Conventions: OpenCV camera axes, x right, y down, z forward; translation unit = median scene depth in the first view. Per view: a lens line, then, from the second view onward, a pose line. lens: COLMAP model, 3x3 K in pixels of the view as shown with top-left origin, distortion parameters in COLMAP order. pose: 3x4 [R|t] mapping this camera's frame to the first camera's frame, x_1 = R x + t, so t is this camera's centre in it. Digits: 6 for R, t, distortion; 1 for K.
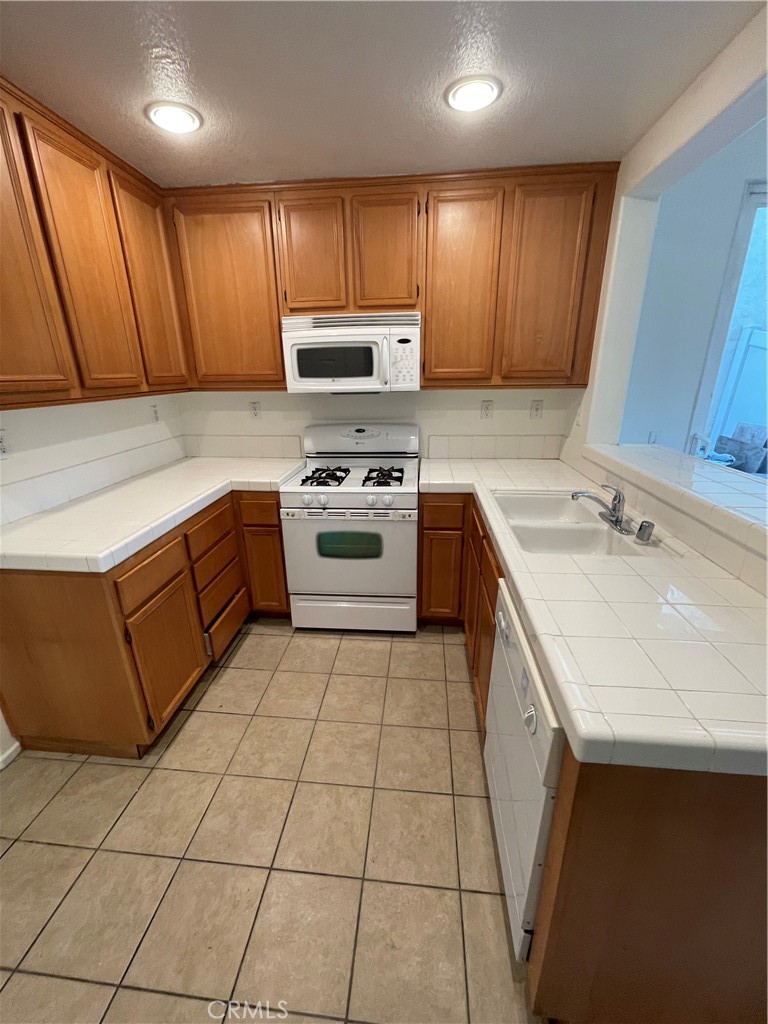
lens RADIAL K [[415.5, 0, 377.6], [0, 415.5, 514.5], [0, 0, 1]] dist [-0.002472, 0.000406]
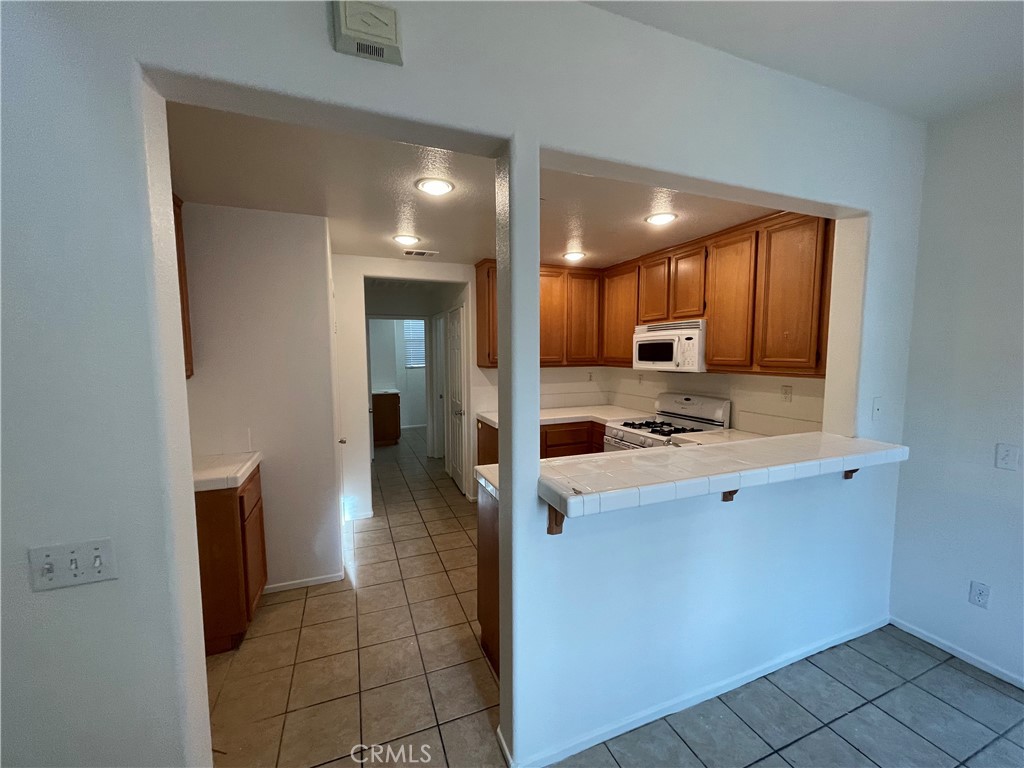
lens RADIAL K [[415.5, 0, 511.9], [0, 415.5, 386.8], [0, 0, 1]] dist [-0.002472, 0.000406]
pose [[0.469956, 0.085879, -0.878502, 0.998892], [-0.295634, 0.953089, -0.064980, 0.016377], [0.831710, 0.290253, 0.473298, -0.138825]]
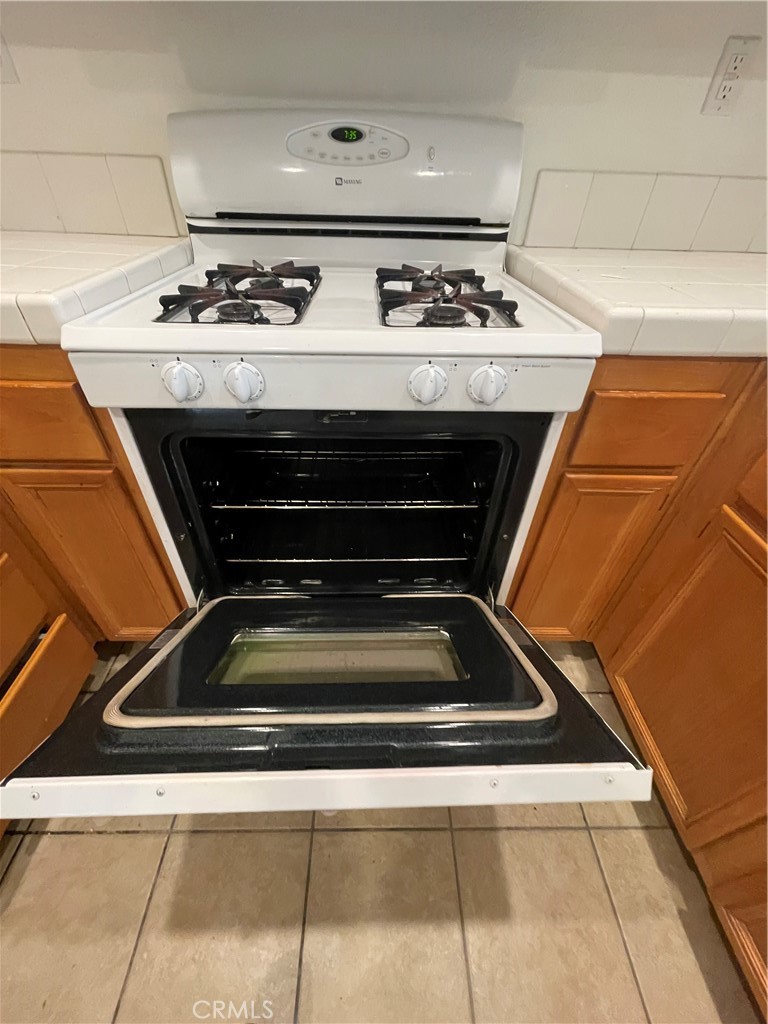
lens RADIAL K [[415.5, 0, 382.9], [0, 415.5, 515.3], [0, 0, 1]] dist [-0.002472, 0.000406]
pose [[0.991657, -0.043714, 0.121266, -0.075479], [-0.003207, 0.932085, 0.362225, -0.049885], [-0.128864, -0.359592, 0.924169, 0.680393]]
